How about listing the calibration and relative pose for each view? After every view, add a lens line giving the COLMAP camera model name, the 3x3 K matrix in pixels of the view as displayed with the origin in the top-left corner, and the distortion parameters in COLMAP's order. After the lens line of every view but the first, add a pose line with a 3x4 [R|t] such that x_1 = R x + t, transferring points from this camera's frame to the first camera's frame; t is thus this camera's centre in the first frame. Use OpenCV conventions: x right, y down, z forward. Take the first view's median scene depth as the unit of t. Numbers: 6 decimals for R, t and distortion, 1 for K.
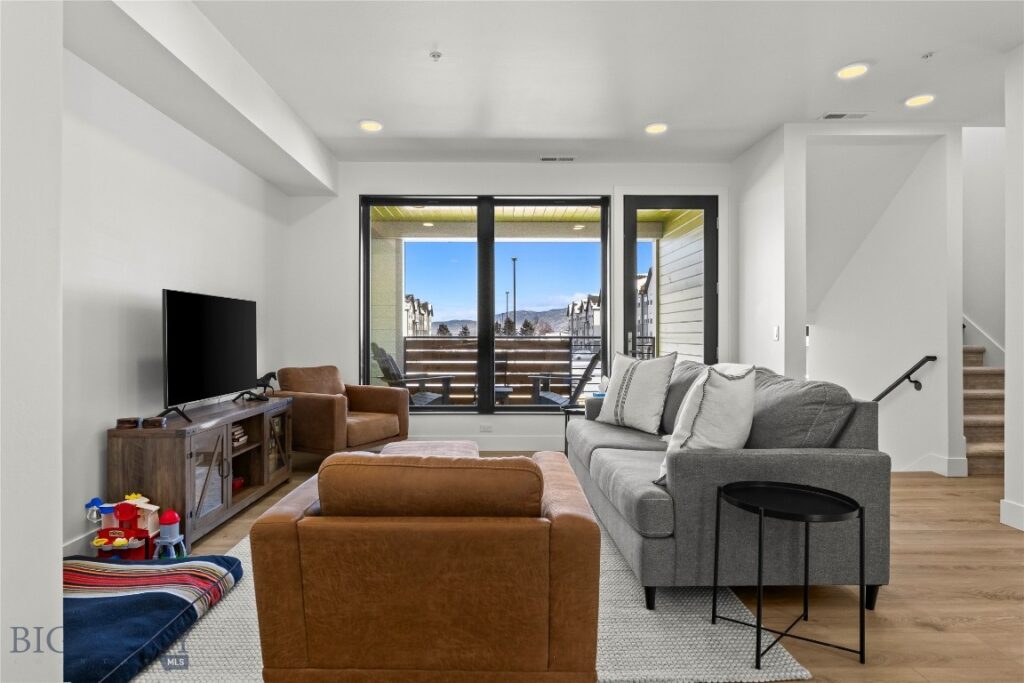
lens RADIAL K [[592.6, 0, 508.9], [0, 592.6, 340.5], [0, 0, 1]] dist [0.000047, -0.000135]
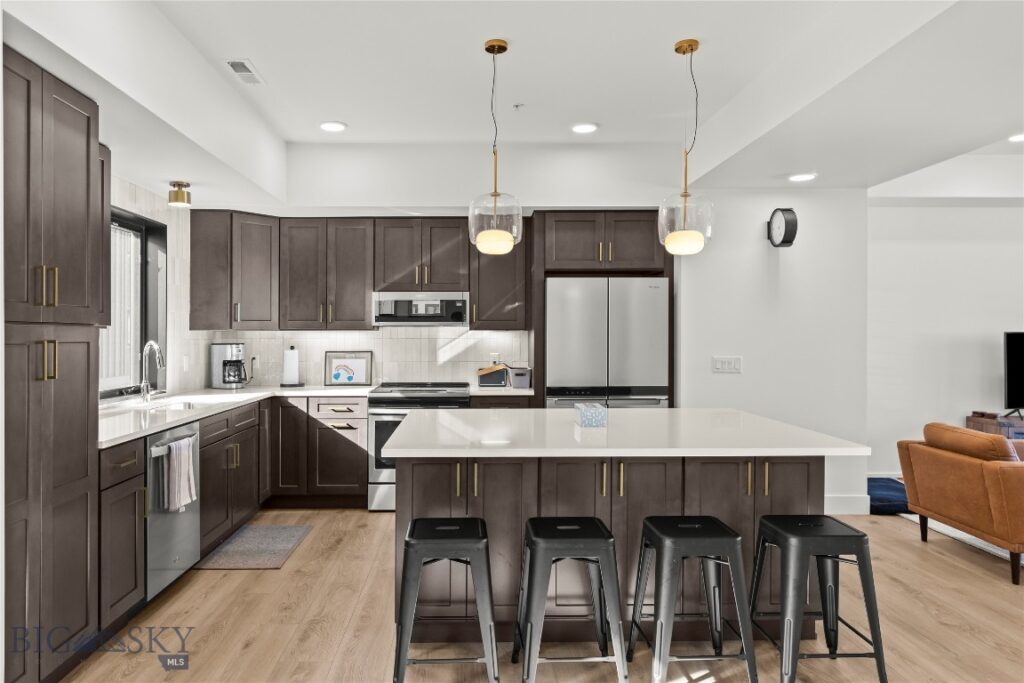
lens RADIAL K [[705.4, 0, 510.3], [0, 705.4, 342.1], [0, 0, 1]] dist [0.001139, 0.000437]
pose [[0.049997, 0.002293, -0.998747, 0.142044], [-0.005199, 0.999984, 0.002036, -0.006927], [0.998736, 0.005090, 0.050008, -0.047519]]
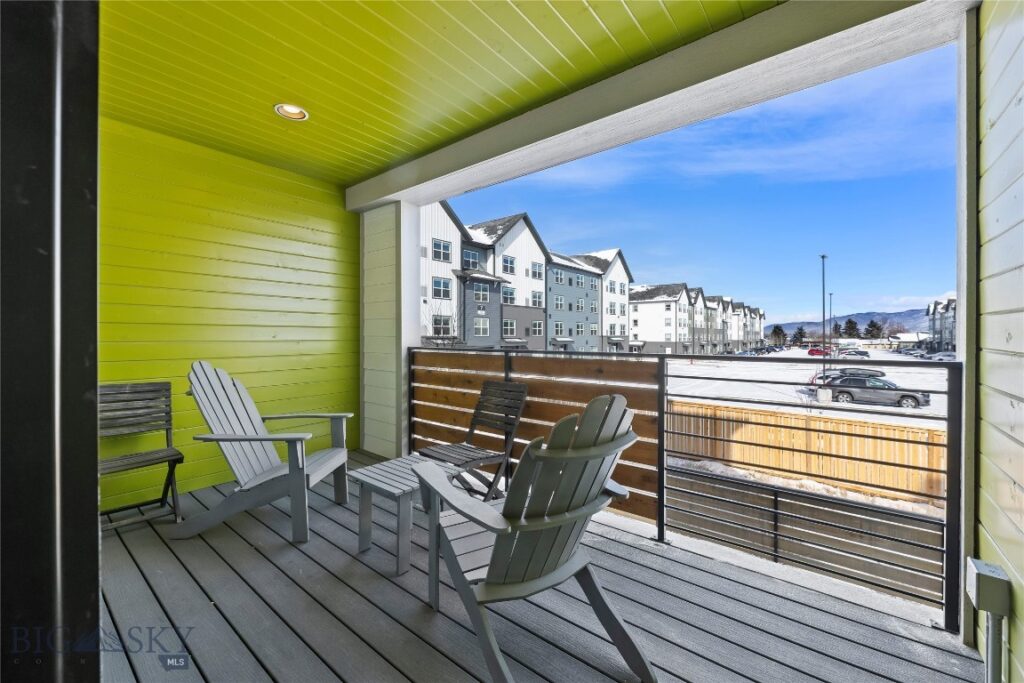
lens RADIAL K [[413.7, 0, 510.5], [0, 413.7, 339.4], [0, 0, 1]] dist [0.001133, 0.000072]
pose [[0.769783, 0.003790, -0.638294, 0.011090], [-0.003246, 0.999993, 0.002023, -0.000829], [0.638297, 0.000515, 0.769790, 0.039256]]
